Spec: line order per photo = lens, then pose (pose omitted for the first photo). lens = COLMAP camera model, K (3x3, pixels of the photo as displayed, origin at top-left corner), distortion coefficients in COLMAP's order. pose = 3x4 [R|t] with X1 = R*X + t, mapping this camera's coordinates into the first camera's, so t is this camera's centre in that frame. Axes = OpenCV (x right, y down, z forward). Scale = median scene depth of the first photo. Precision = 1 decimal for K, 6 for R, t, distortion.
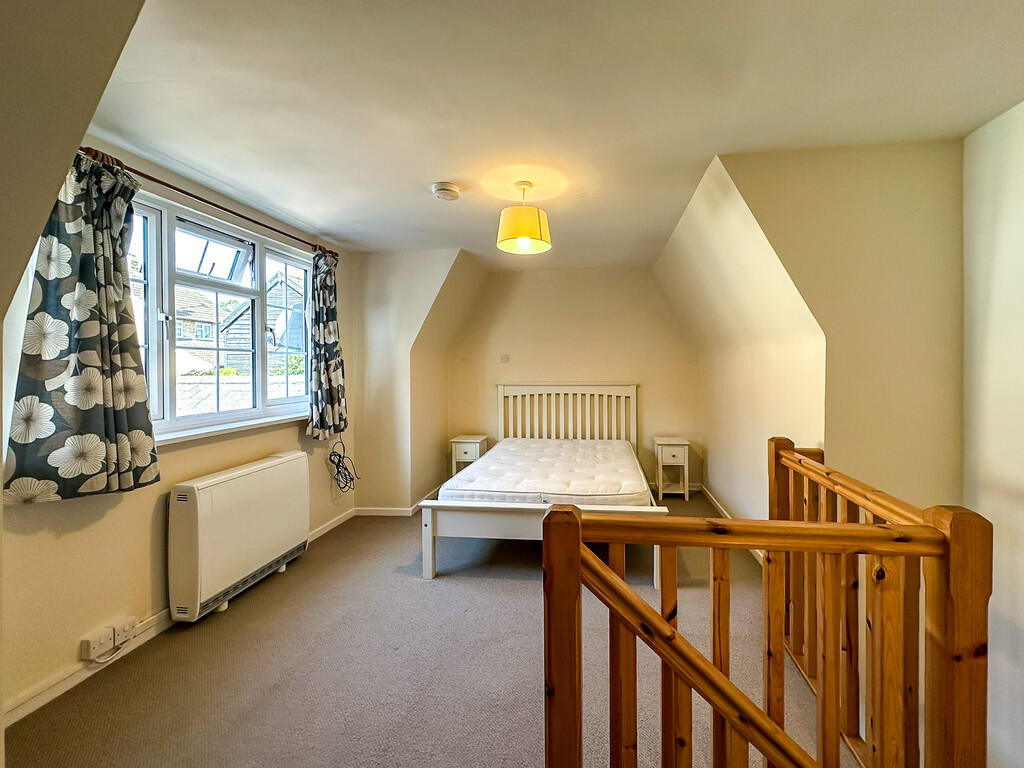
lens RADIAL K [[427.8, 0, 516.2], [0, 427.8, 379.0], [0, 0, 1]] dist [-0.000675, -0.000325]
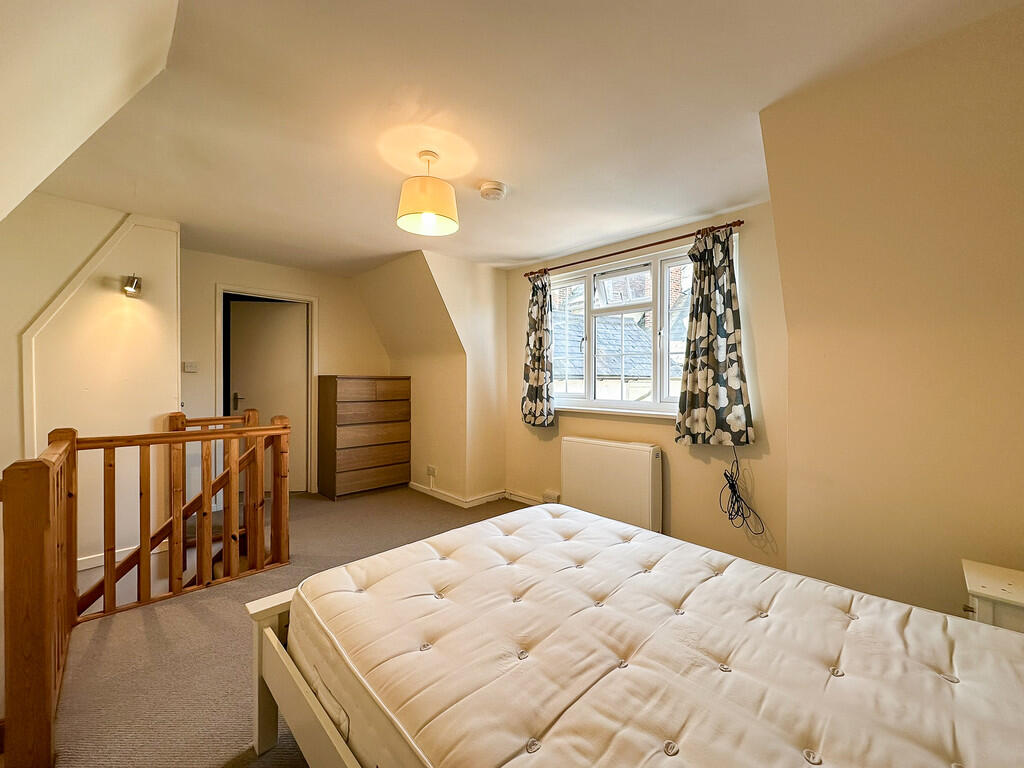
lens RADIAL K [[427.8, 0, 516.2], [0, 427.8, 379.0], [0, 0, 1]] dist [-0.000675, -0.000325]
pose [[-0.592023, 0.012937, -0.805817, 0.457498], [-0.014189, 0.999549, 0.026472, -0.016248], [0.805796, 0.027106, -0.591572, 1.135918]]
